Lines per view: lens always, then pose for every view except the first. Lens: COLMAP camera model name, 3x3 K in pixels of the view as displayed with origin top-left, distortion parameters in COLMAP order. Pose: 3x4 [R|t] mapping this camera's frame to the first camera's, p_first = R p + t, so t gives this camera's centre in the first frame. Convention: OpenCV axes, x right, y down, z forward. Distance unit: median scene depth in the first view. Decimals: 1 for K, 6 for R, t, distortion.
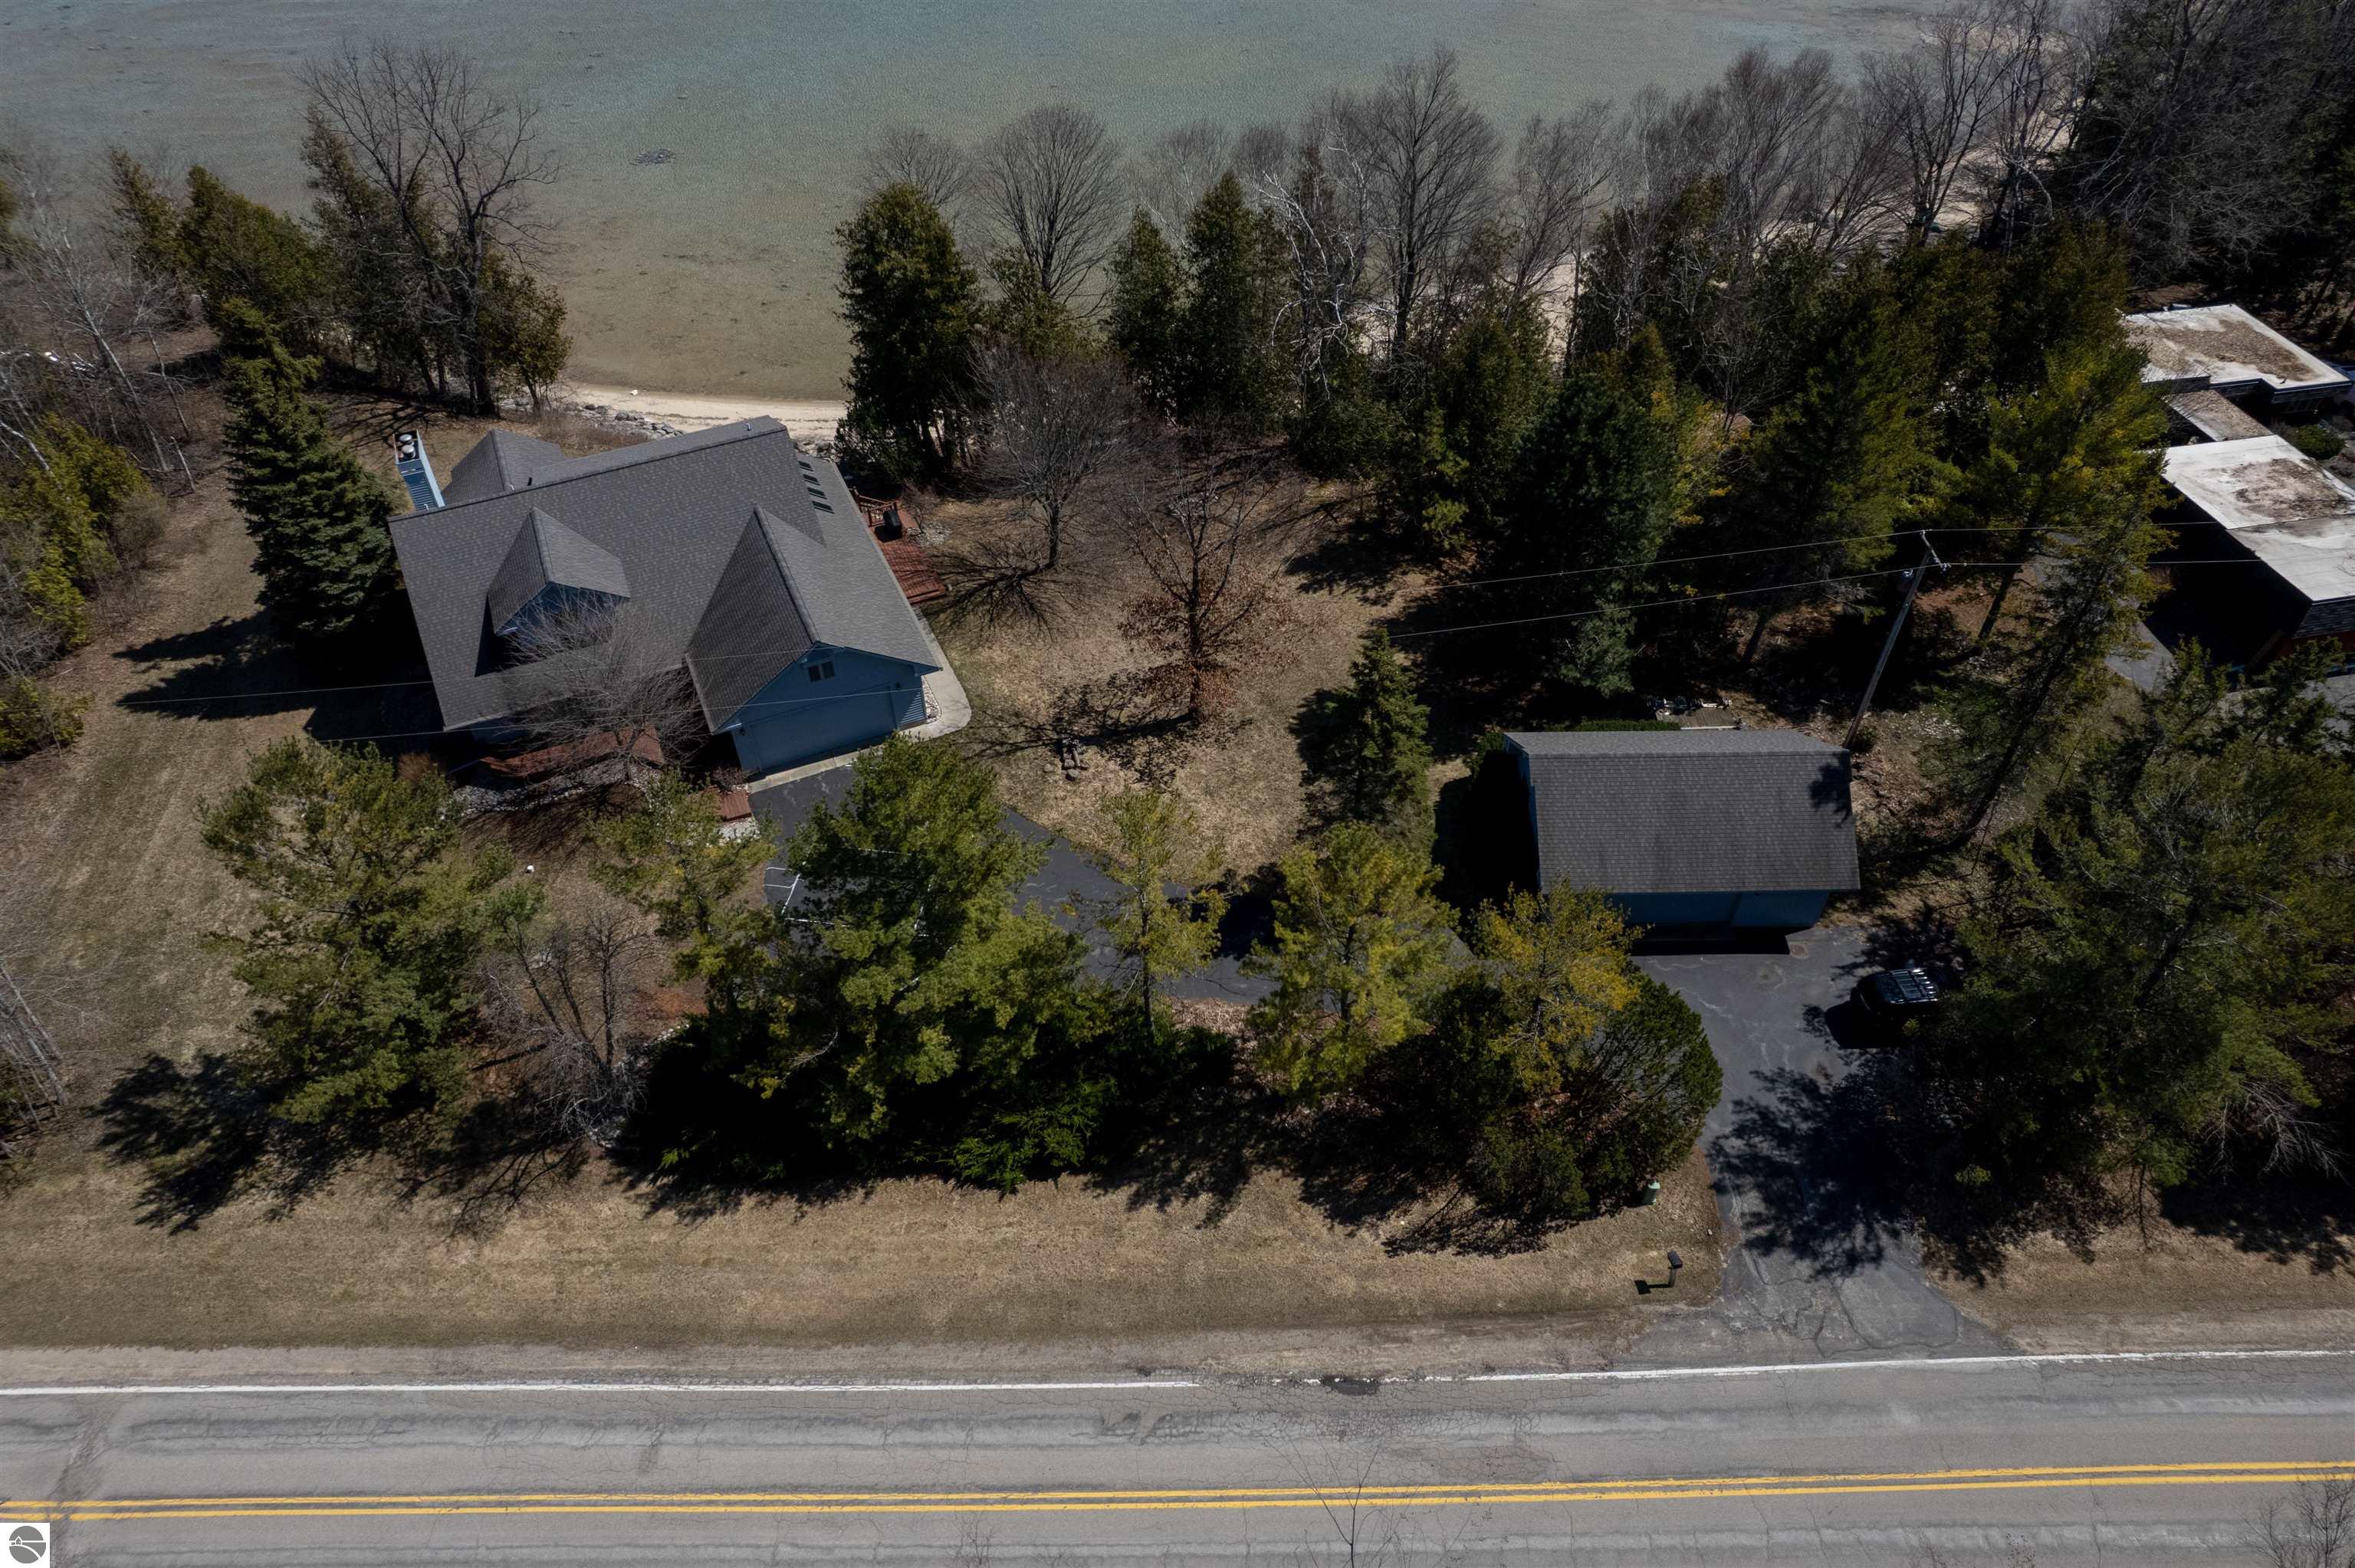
lens RADIAL K [[1514.0, 0, 1196.8], [0, 1514.0, 777.4], [0, 0, 1]] dist [-0.076454, 0.073412]
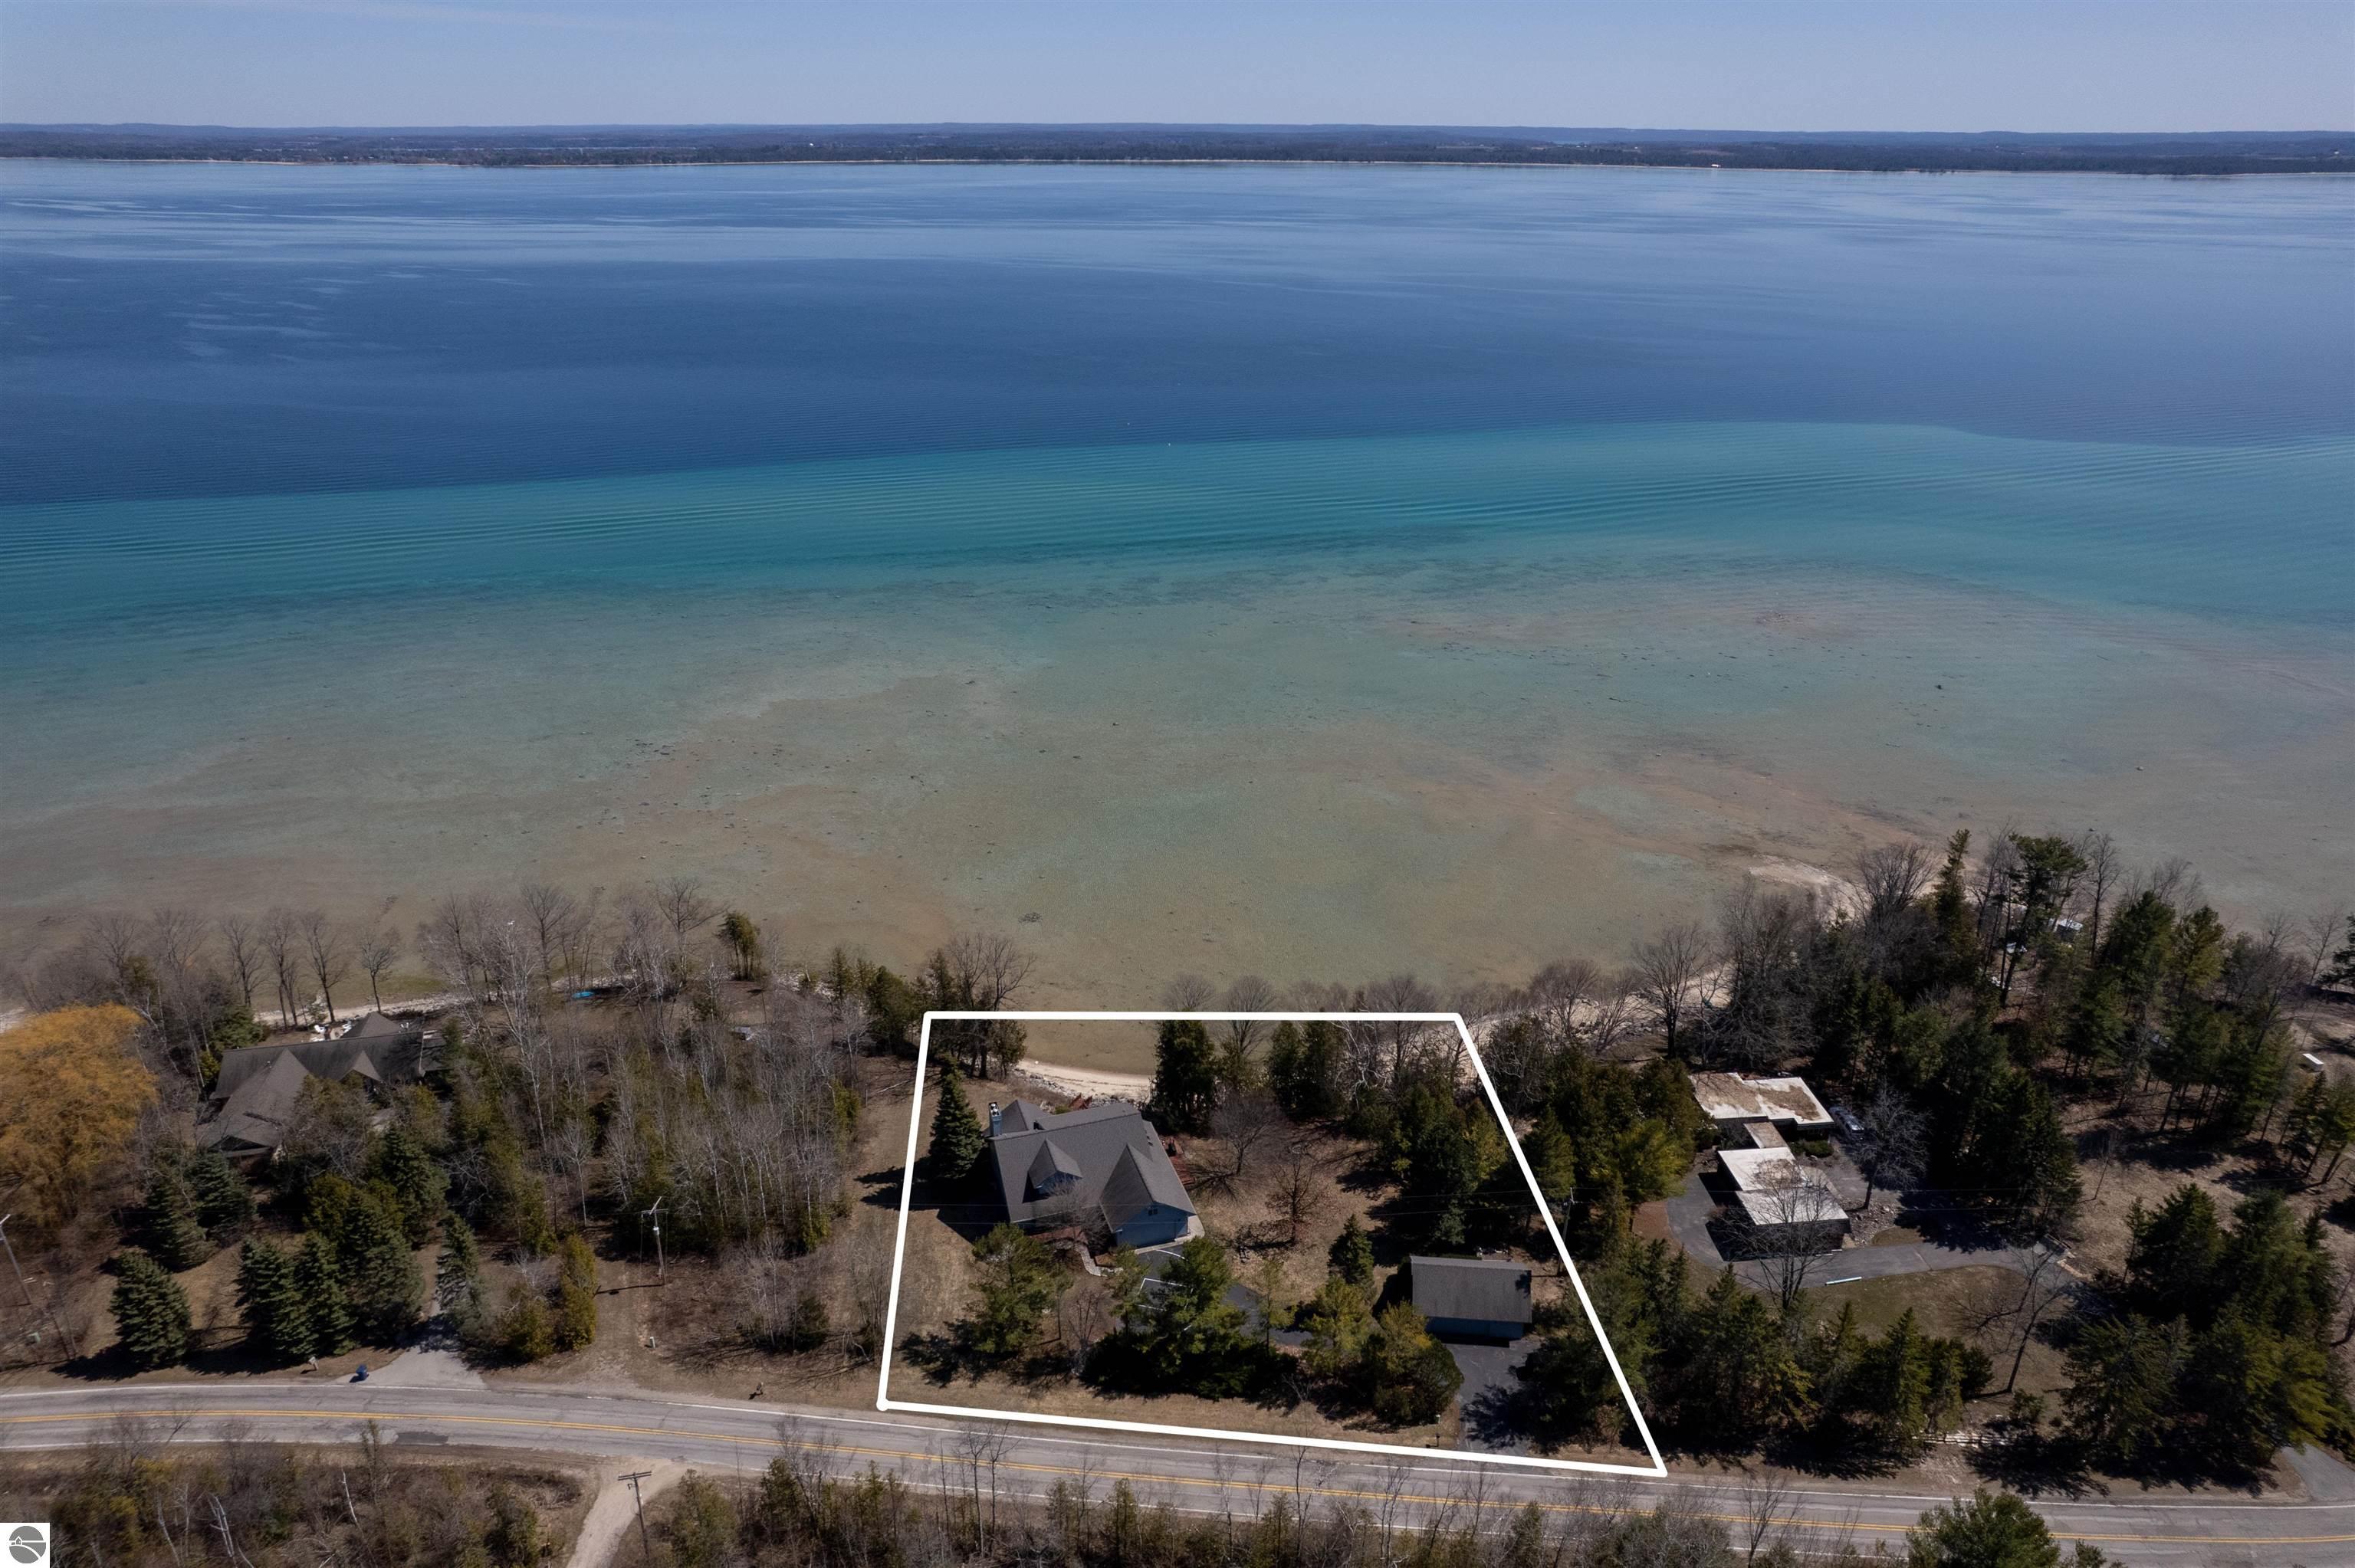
lens RADIAL K [[1502.9, 0, 1195.0], [0, 1502.9, 794.3], [0, 0, 1]] dist [-0.076021, 0.071763]
pose [[0.993719, 0.049510, -0.100357, 0.053877], [-0.080429, 0.939529, -0.332892, 0.110258], [0.077807, 0.338872, 0.937610, -1.740723]]
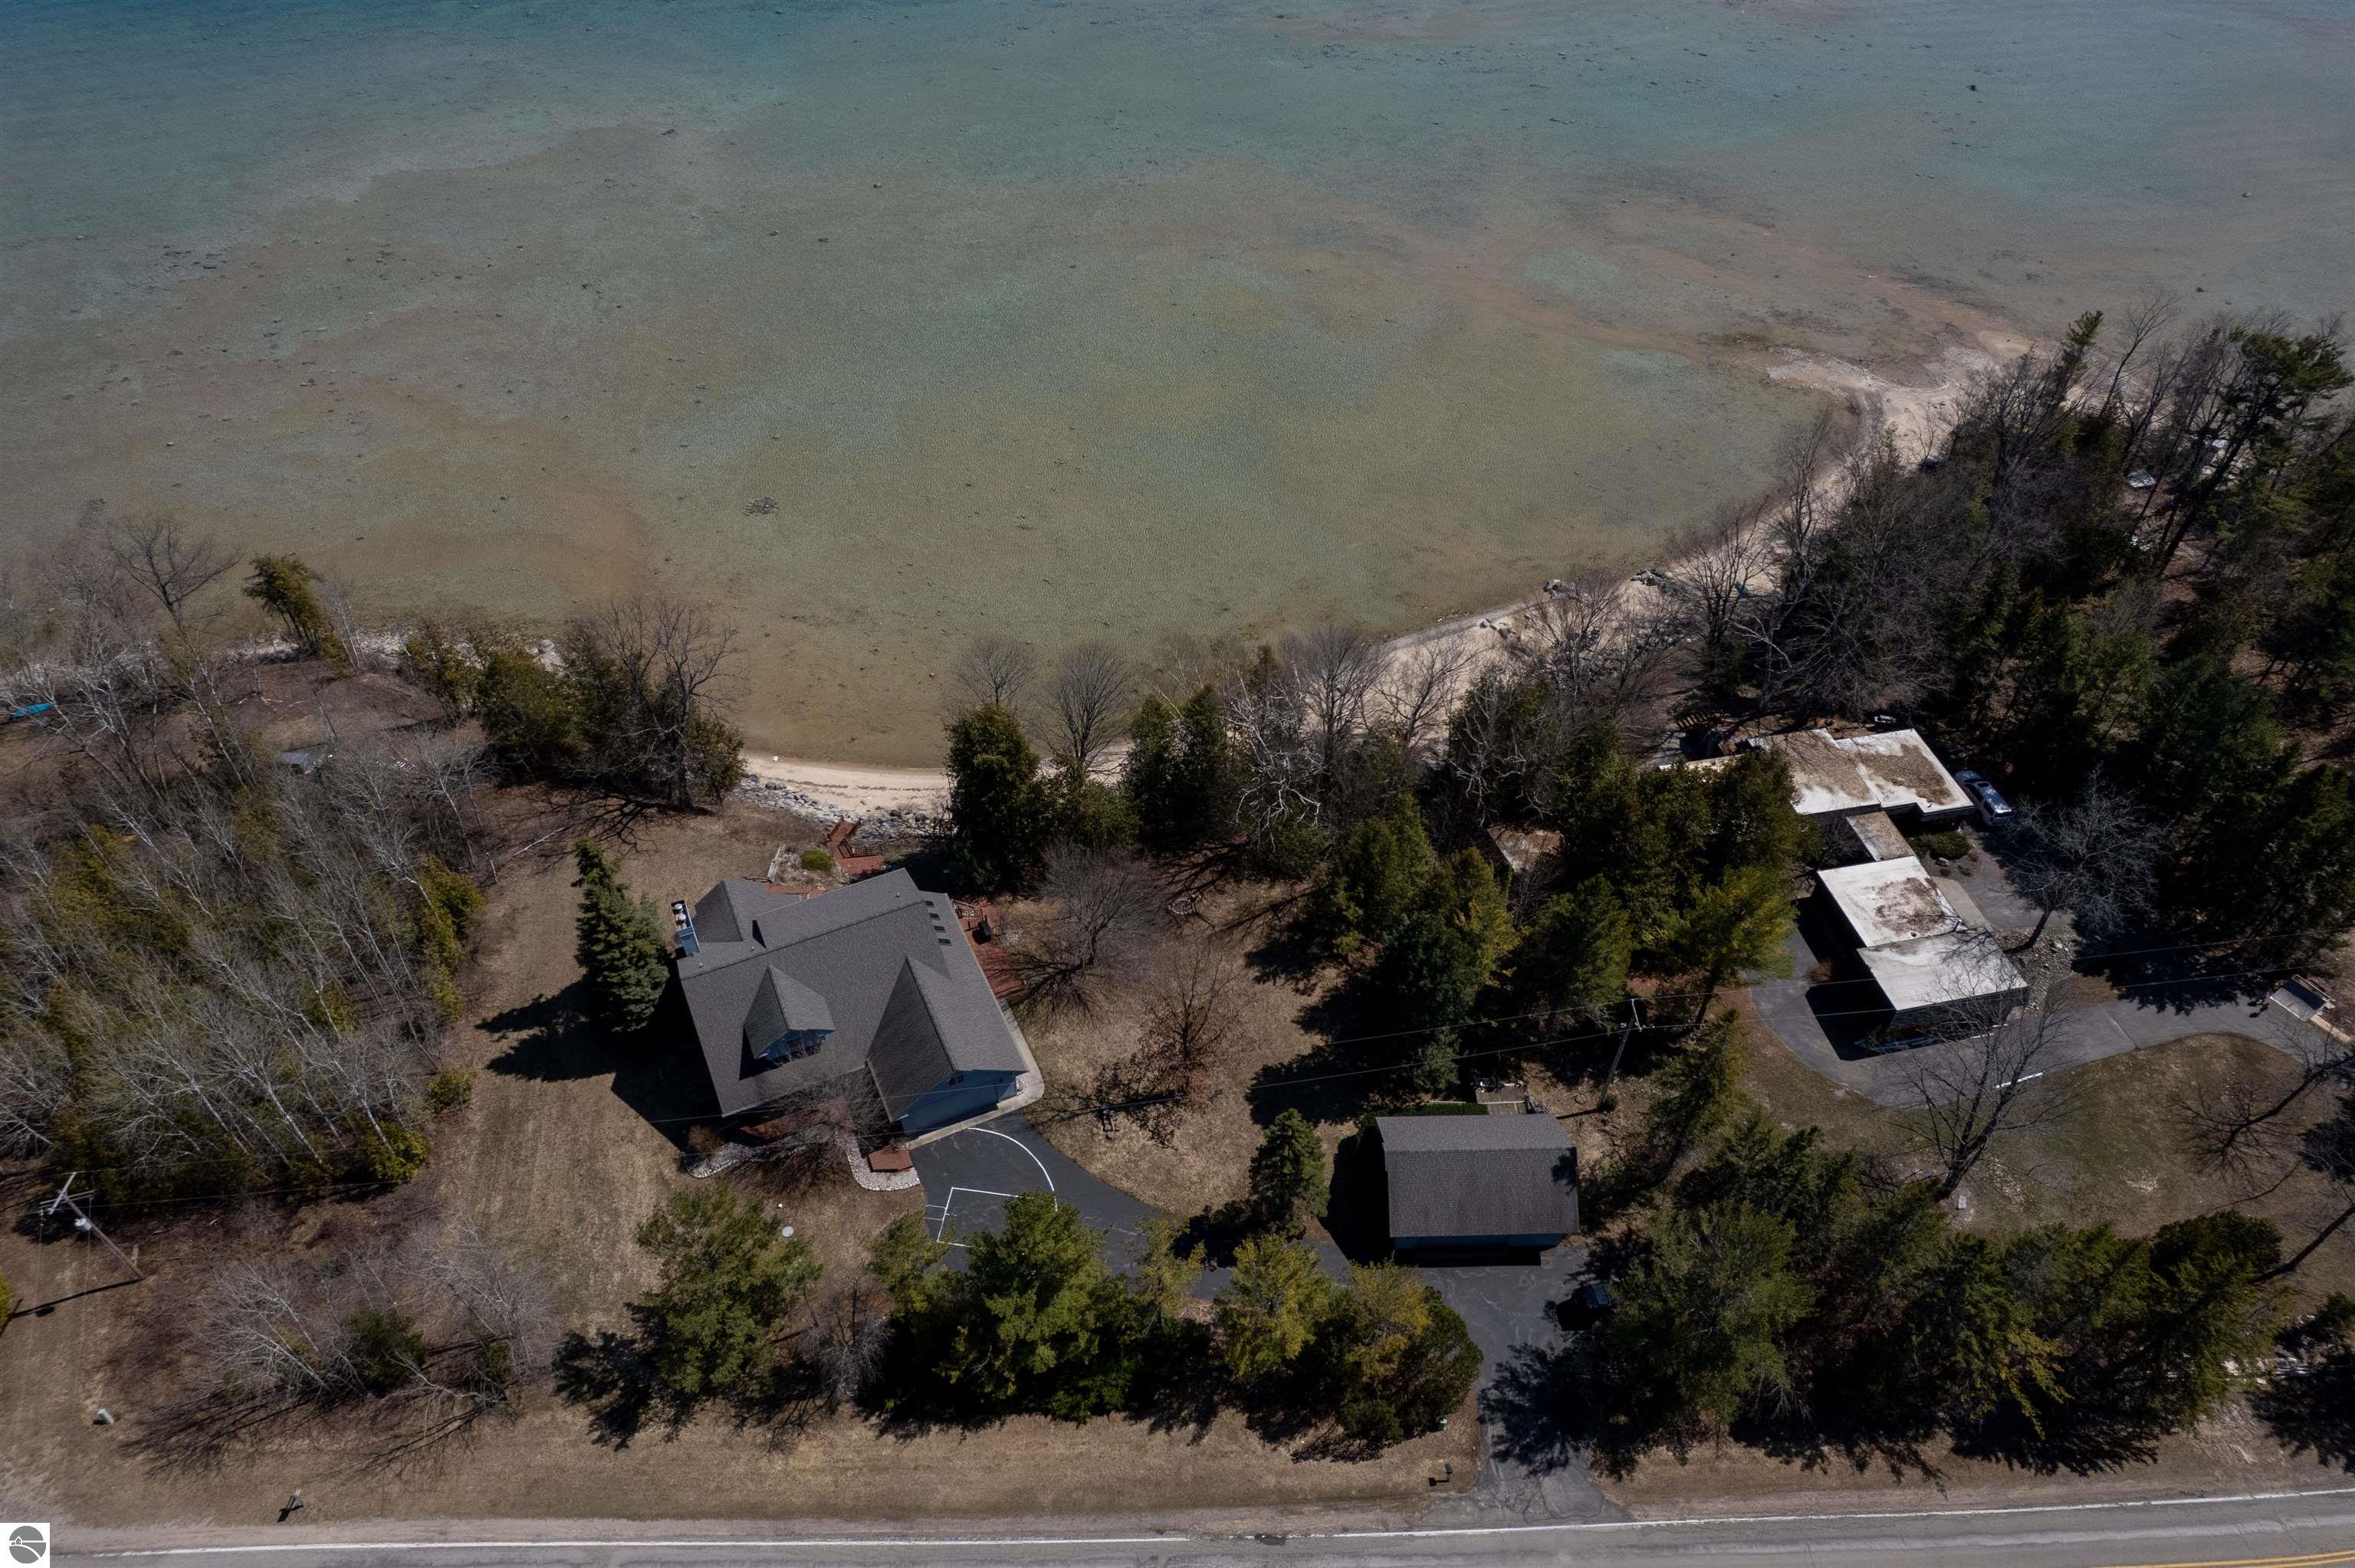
lens RADIAL K [[1502.9, 0, 1195.0], [0, 1502.9, 794.3], [0, 0, 1]] dist [-0.076021, 0.071763]
pose [[0.999941, 0.002499, 0.010540, -0.009773], [-0.002672, 0.999861, 0.016440, -0.409878], [-0.010497, -0.016467, 0.999809, -0.614715]]
